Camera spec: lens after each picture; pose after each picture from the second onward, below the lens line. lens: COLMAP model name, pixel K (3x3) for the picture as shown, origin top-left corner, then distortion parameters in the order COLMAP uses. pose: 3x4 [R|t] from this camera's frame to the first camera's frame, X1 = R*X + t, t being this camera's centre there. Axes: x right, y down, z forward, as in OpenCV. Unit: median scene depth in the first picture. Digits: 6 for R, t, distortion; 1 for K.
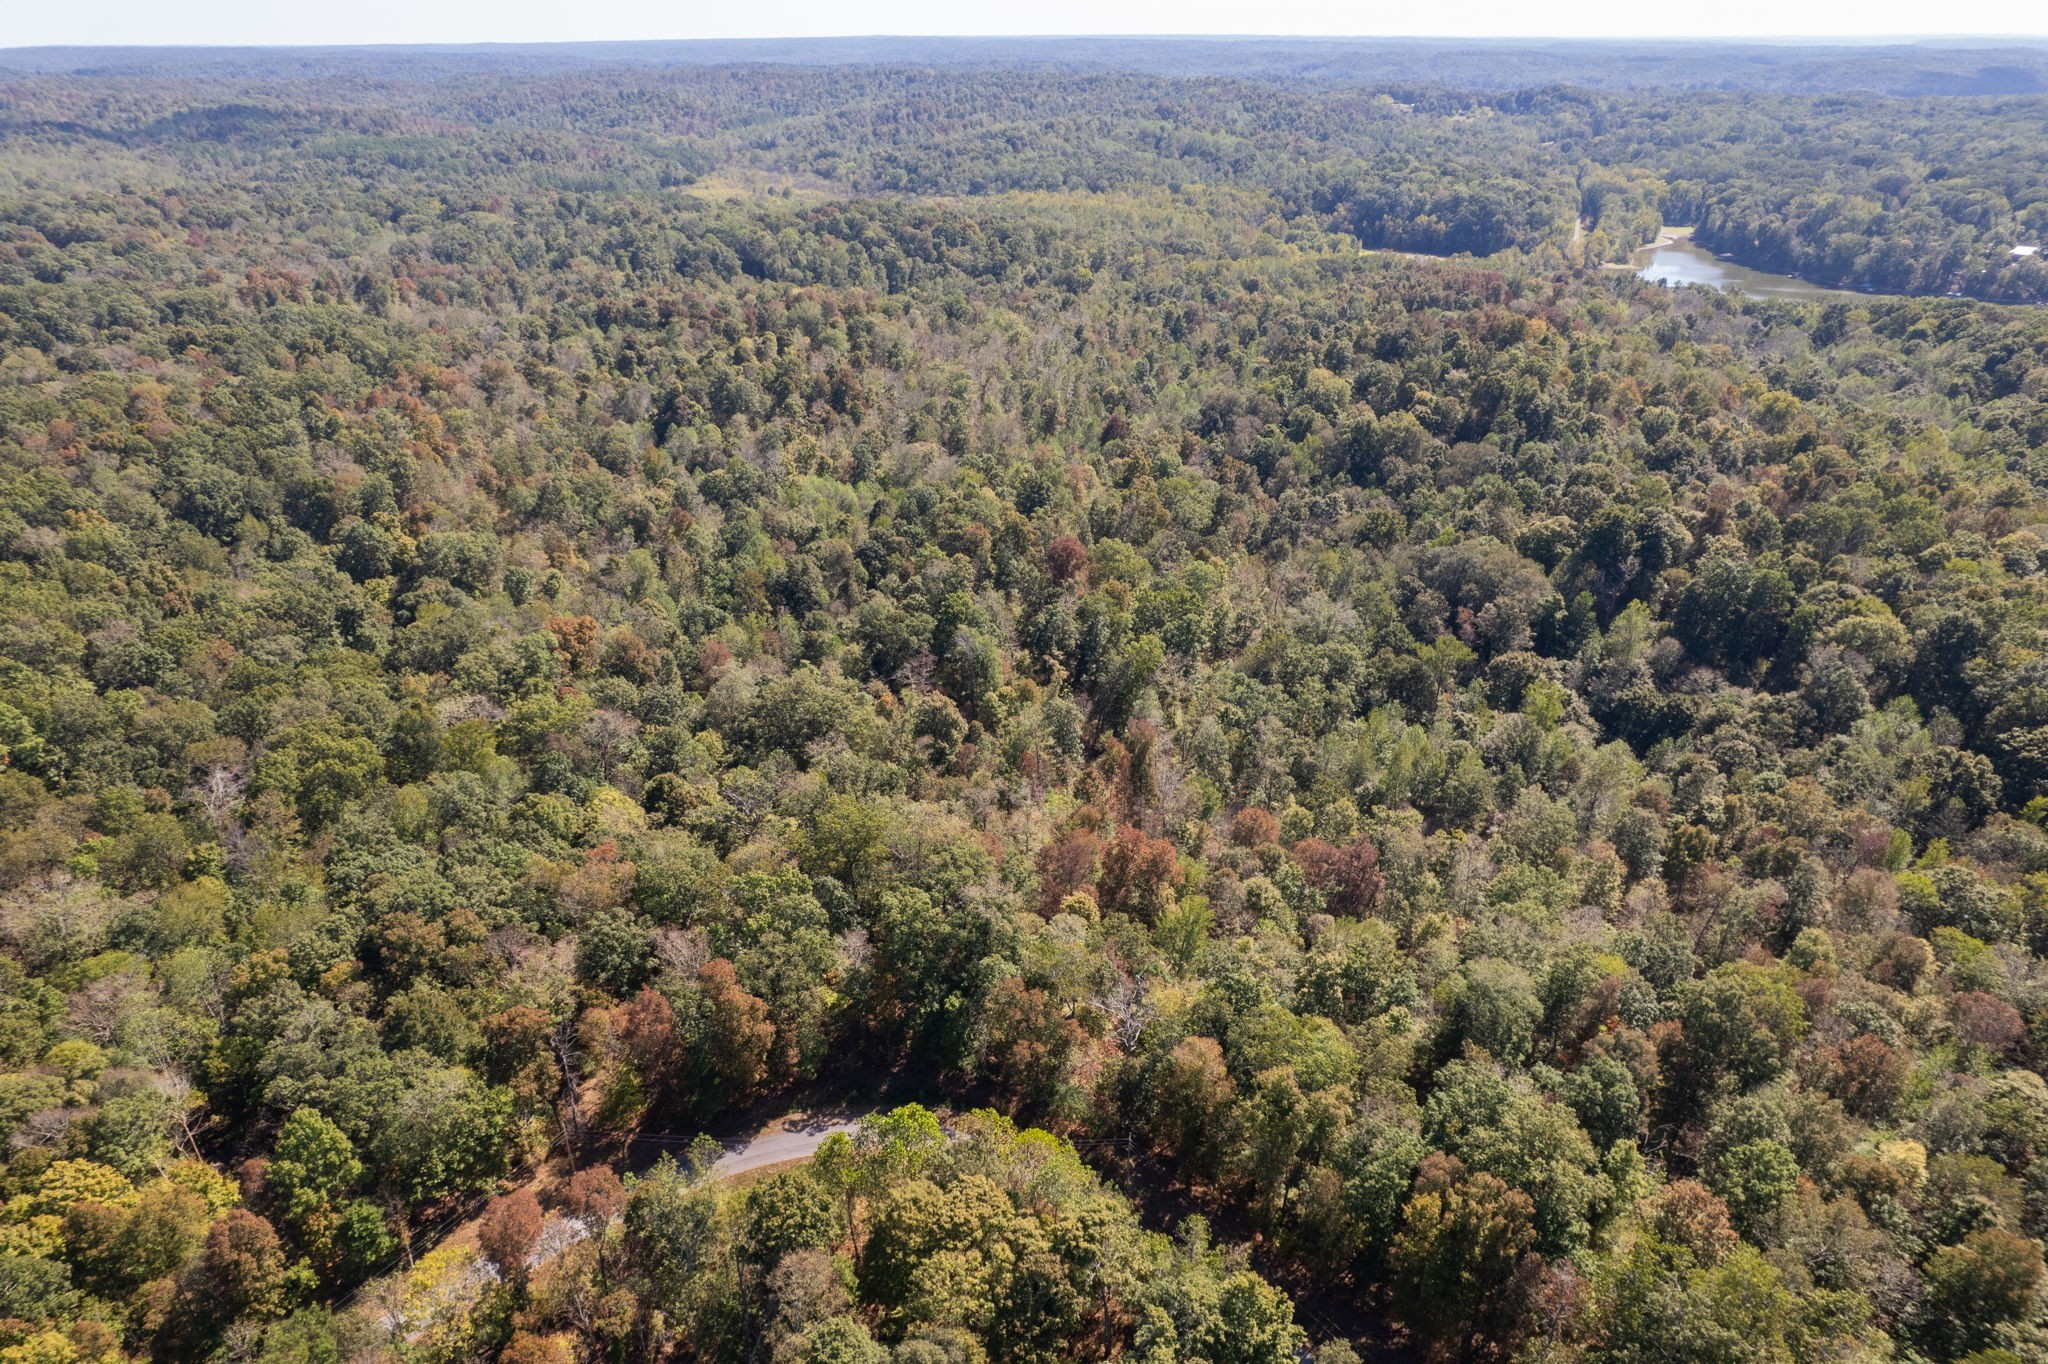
lens RADIAL K [[1310.2, 0, 1032.5], [0, 1310.2, 689.2], [0, 0, 1]] dist [-0.079014, 0.074094]
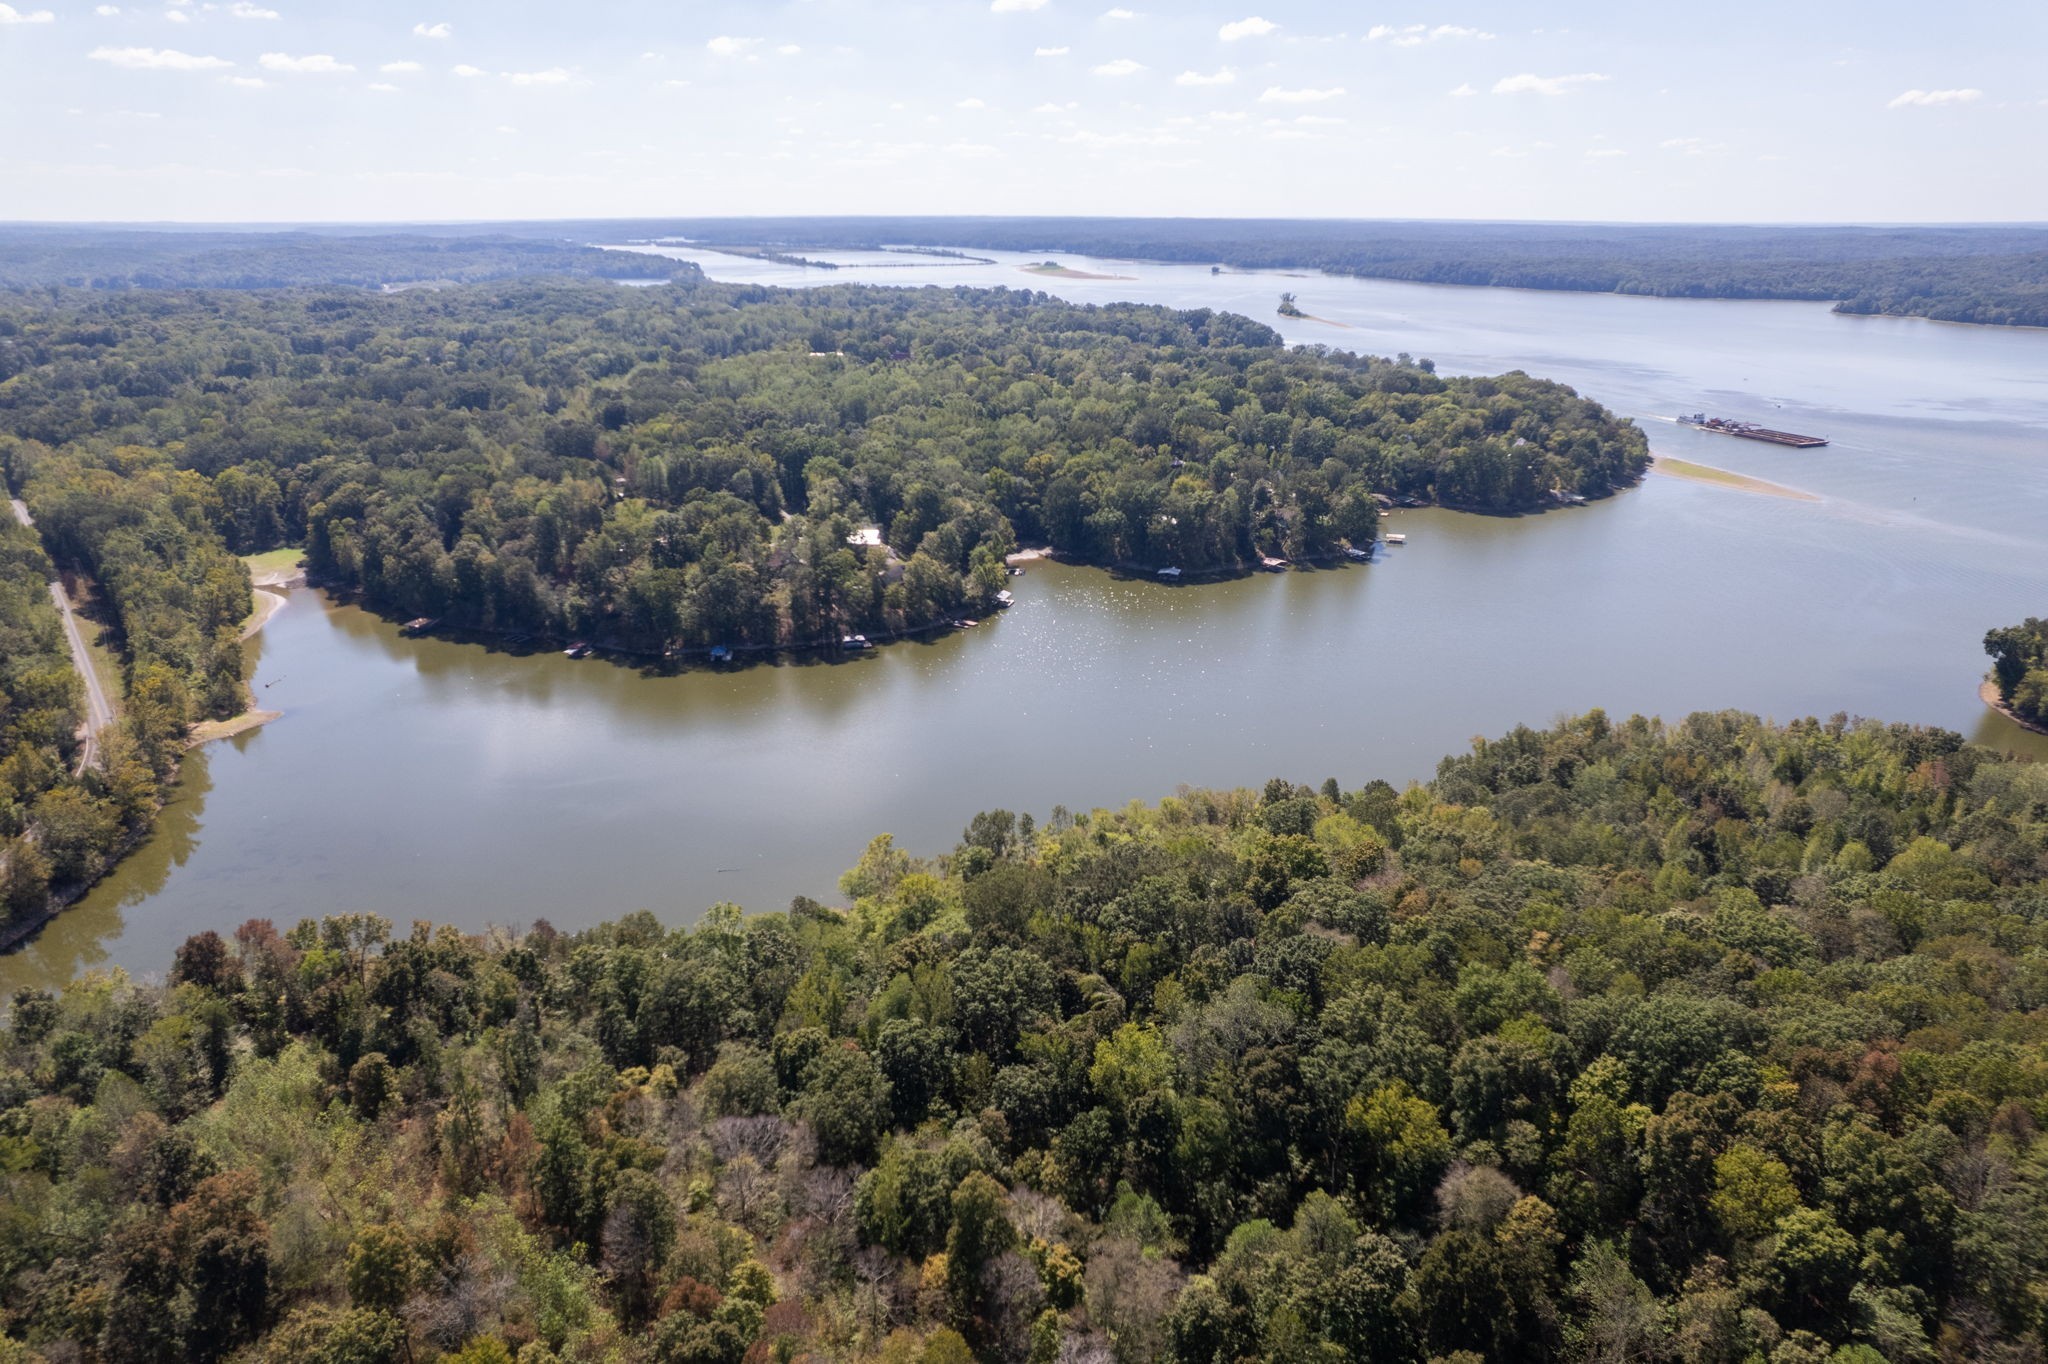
lens RADIAL K [[1310.2, 0, 1032.5], [0, 1310.2, 689.2], [0, 0, 1]] dist [-0.079014, 0.074094]
pose [[0.494567, -0.297540, 0.816623, 0.309513], [0.394427, 0.914089, 0.094178, -0.358236], [-0.774488, 0.275521, 0.569435, 0.699424]]
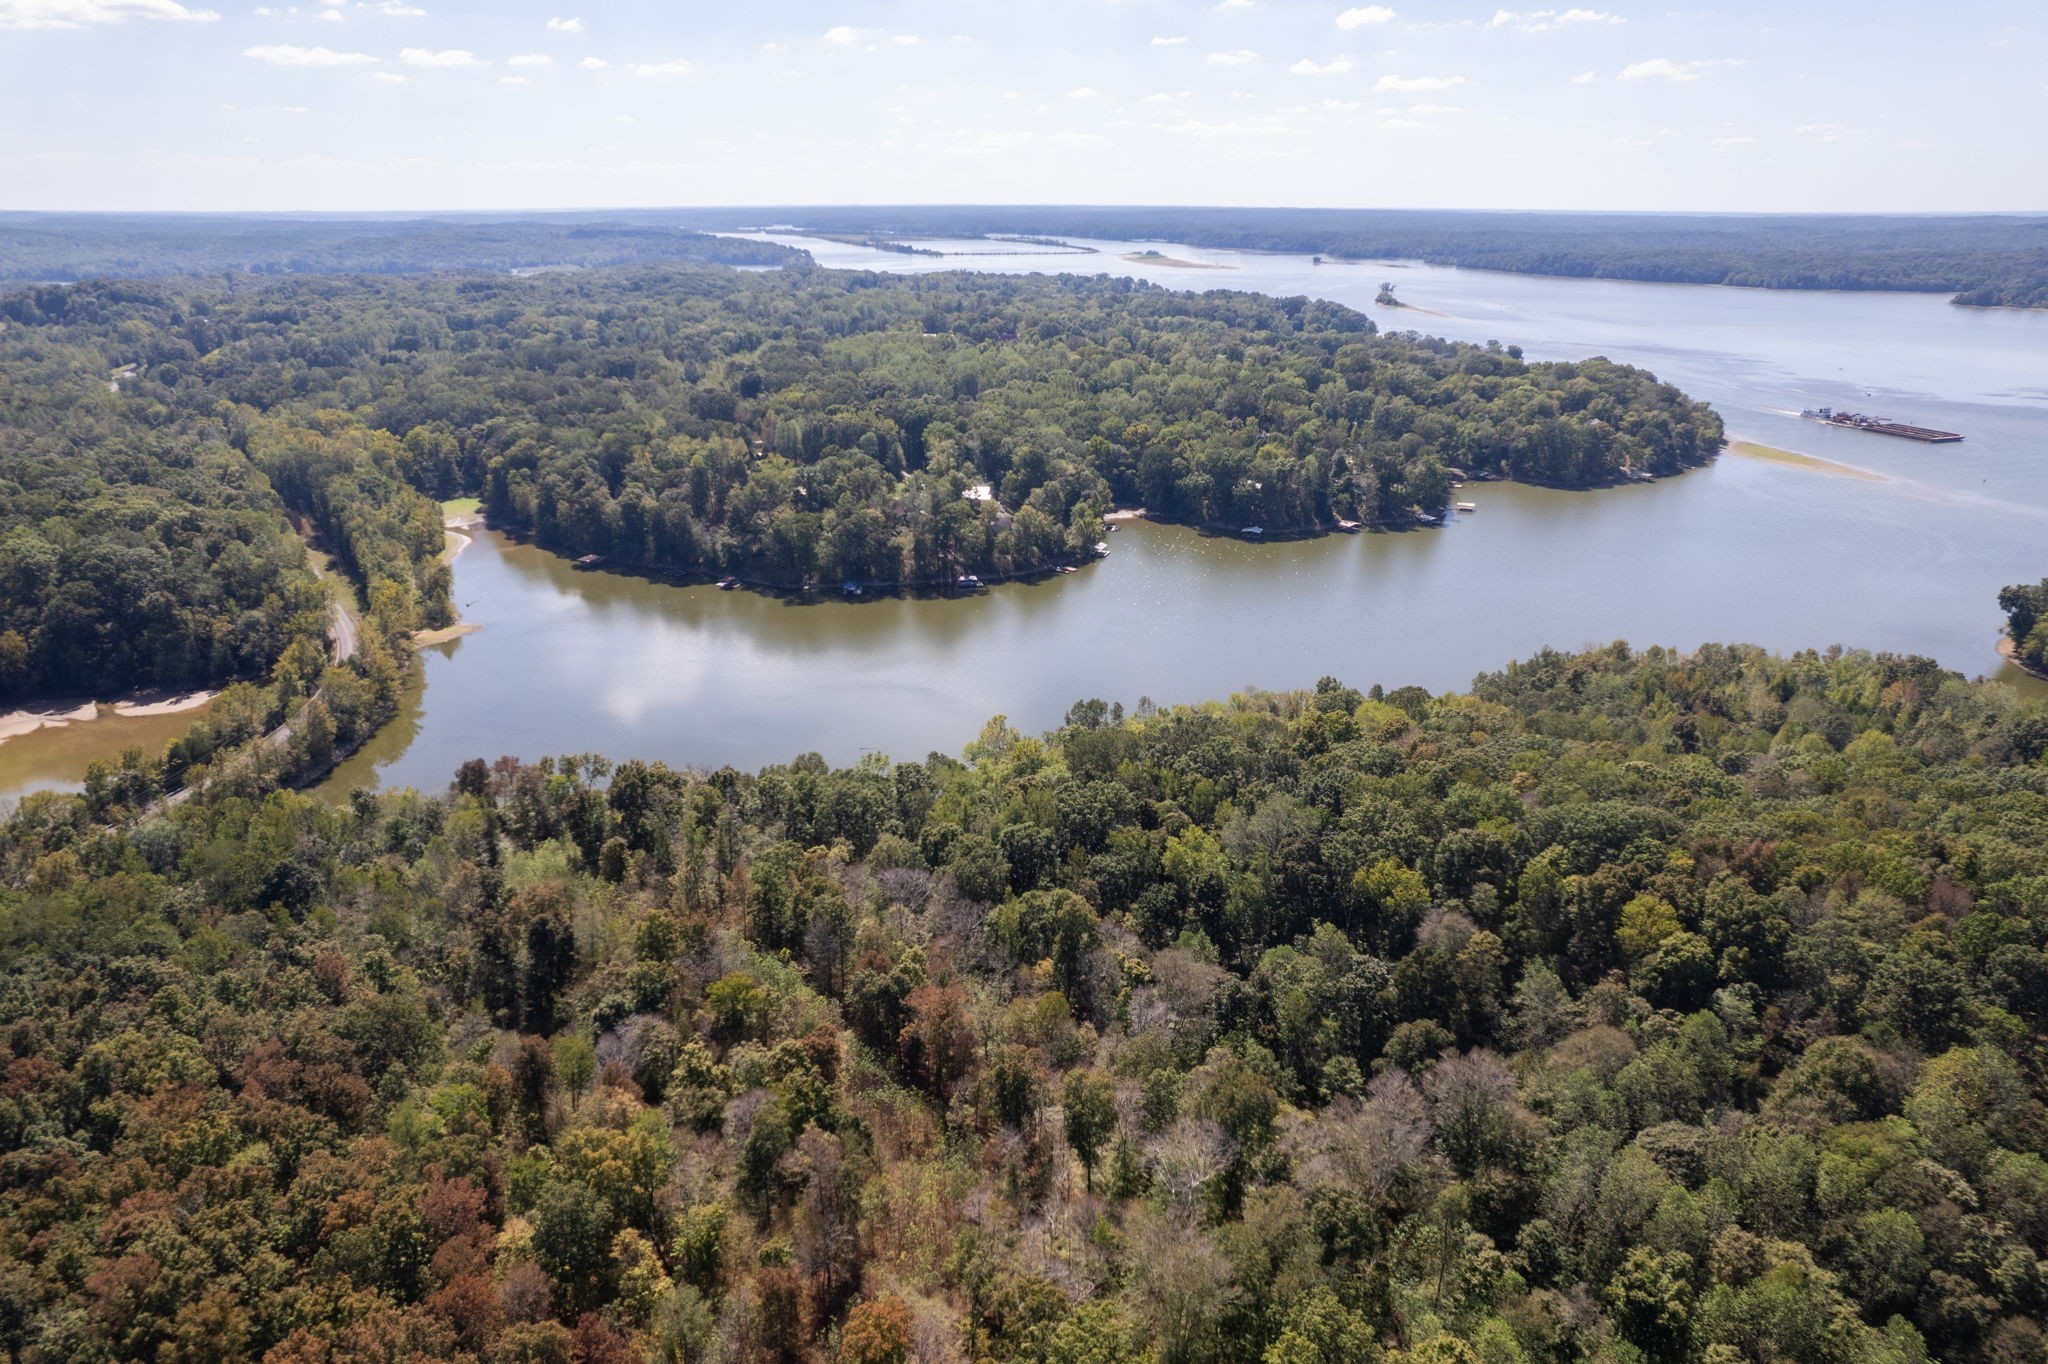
lens RADIAL K [[1310.2, 0, 1032.5], [0, 1310.2, 689.2], [0, 0, 1]] dist [-0.079014, 0.074094]
pose [[0.557917, -0.289671, 0.777701, 0.229244], [0.376299, 0.923535, 0.074036, -0.337298], [-0.739681, 0.251342, 0.624259, 0.658342]]
